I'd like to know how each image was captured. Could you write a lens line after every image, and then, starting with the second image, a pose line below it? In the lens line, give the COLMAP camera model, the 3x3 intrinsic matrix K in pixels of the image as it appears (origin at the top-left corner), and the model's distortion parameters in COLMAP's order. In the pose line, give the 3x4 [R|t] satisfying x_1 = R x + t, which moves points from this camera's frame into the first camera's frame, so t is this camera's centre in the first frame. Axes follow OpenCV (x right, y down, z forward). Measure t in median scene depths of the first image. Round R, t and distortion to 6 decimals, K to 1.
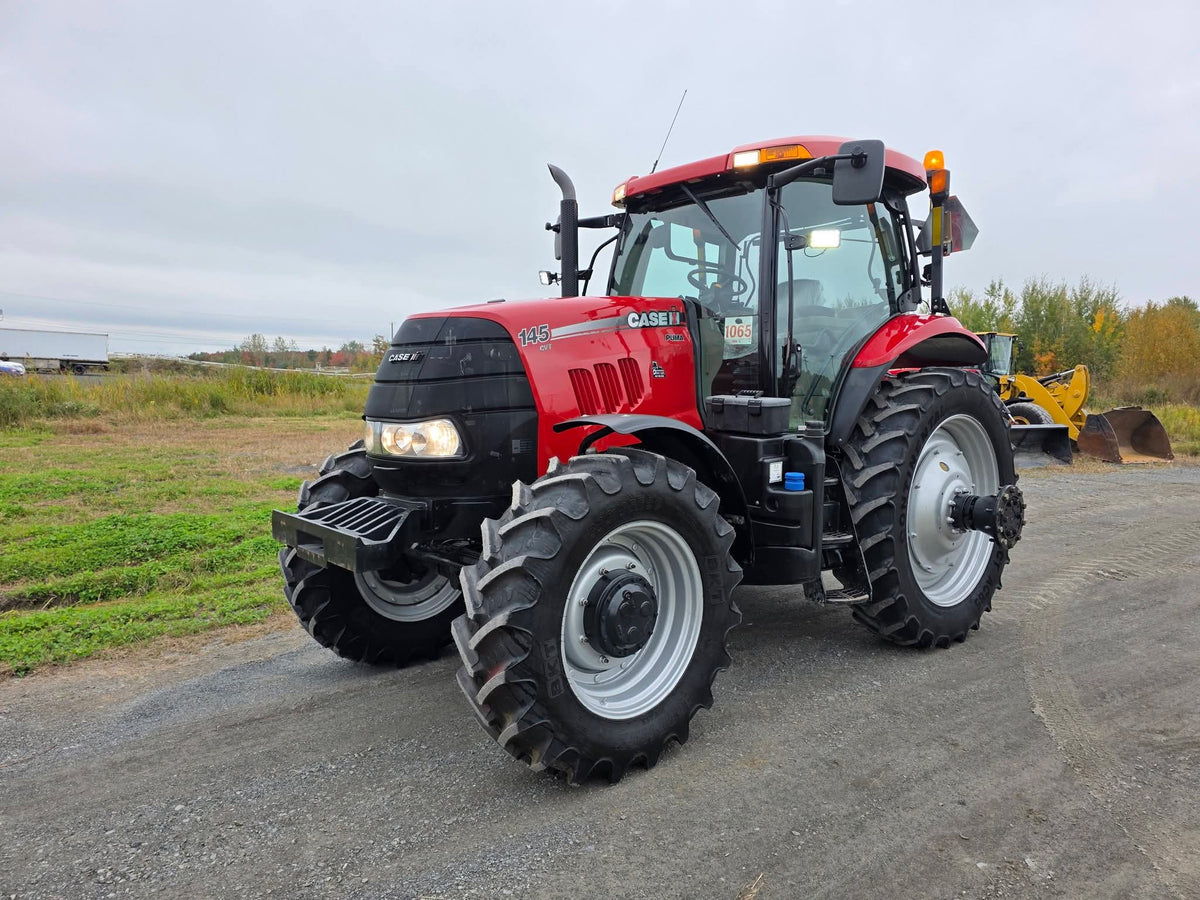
lens RADIAL K [[804.2, 0, 619.7], [0, 804.2, 456.6], [0, 0, 1]] dist [0.065001, -0.059348]
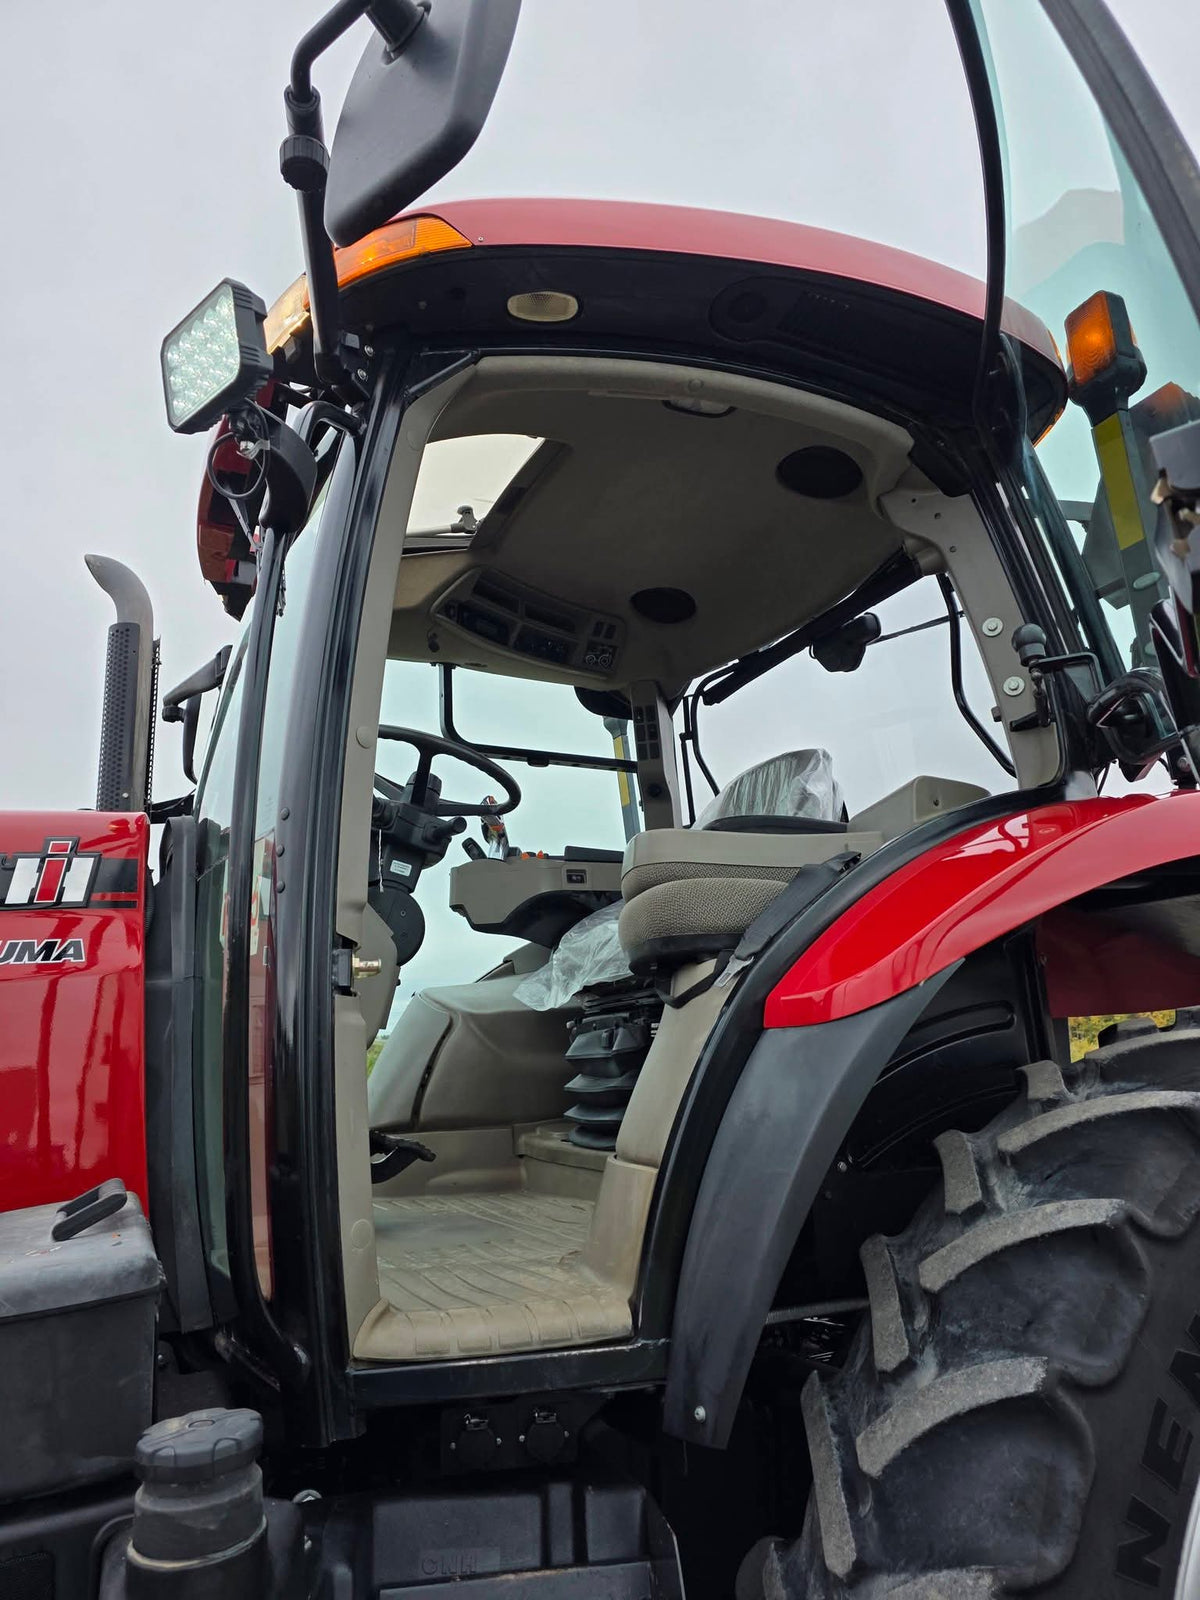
lens RADIAL K [[1072.3, 0, 620.2], [0, 1072.3, 808.7], [0, 0, 1]] dist [0.065001, -0.059348]
pose [[0.957651, -0.111707, -0.265379, 0.327715], [0.027888, 0.953327, -0.300649, -0.078255], [0.286578, 0.280515, 0.916070, 0.684290]]
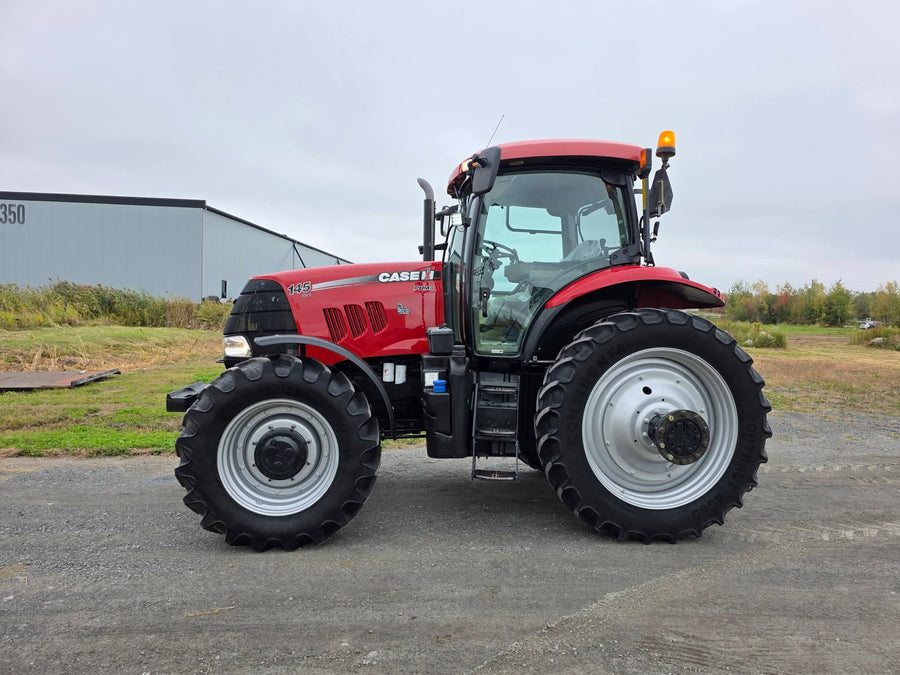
lens RADIAL K [[603.2, 0, 464.8], [0, 603.2, 342.4], [0, 0, 1]] dist [0.065001, -0.059348]
pose [[0.838119, 0.035948, -0.544302, 0.707766], [-0.062481, 0.997585, -0.030323, -0.015279], [0.541897, 0.059423, 0.838341, 0.094638]]
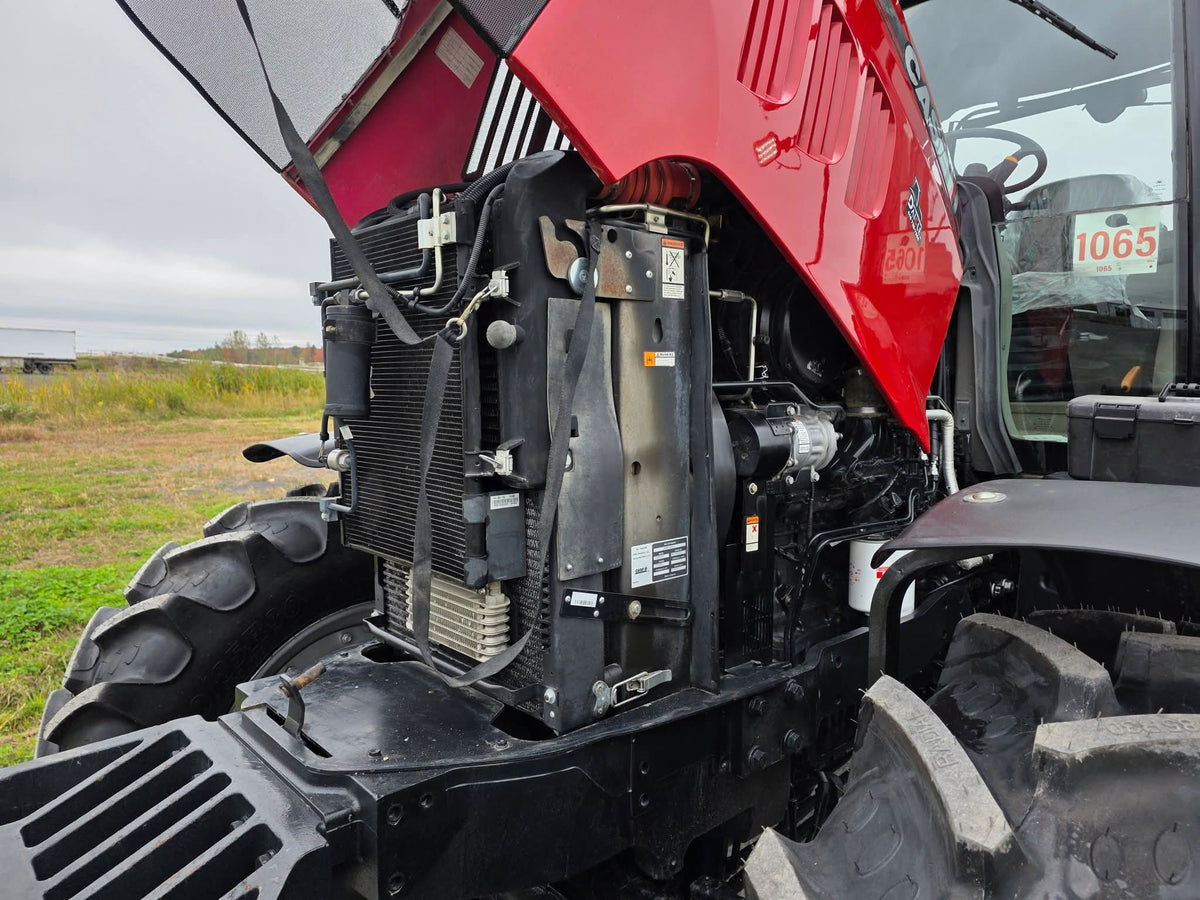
lens RADIAL K [[834.5, 0, 620.0], [0, 834.5, 461.4], [0, 0, 1]] dist [0.050715, -0.051763]
pose [[0.999907, -0.011629, 0.007124, -0.111251], [0.011552, 0.999876, 0.010720, -0.046488], [-0.007248, -0.010637, 0.999917, 0.527352]]
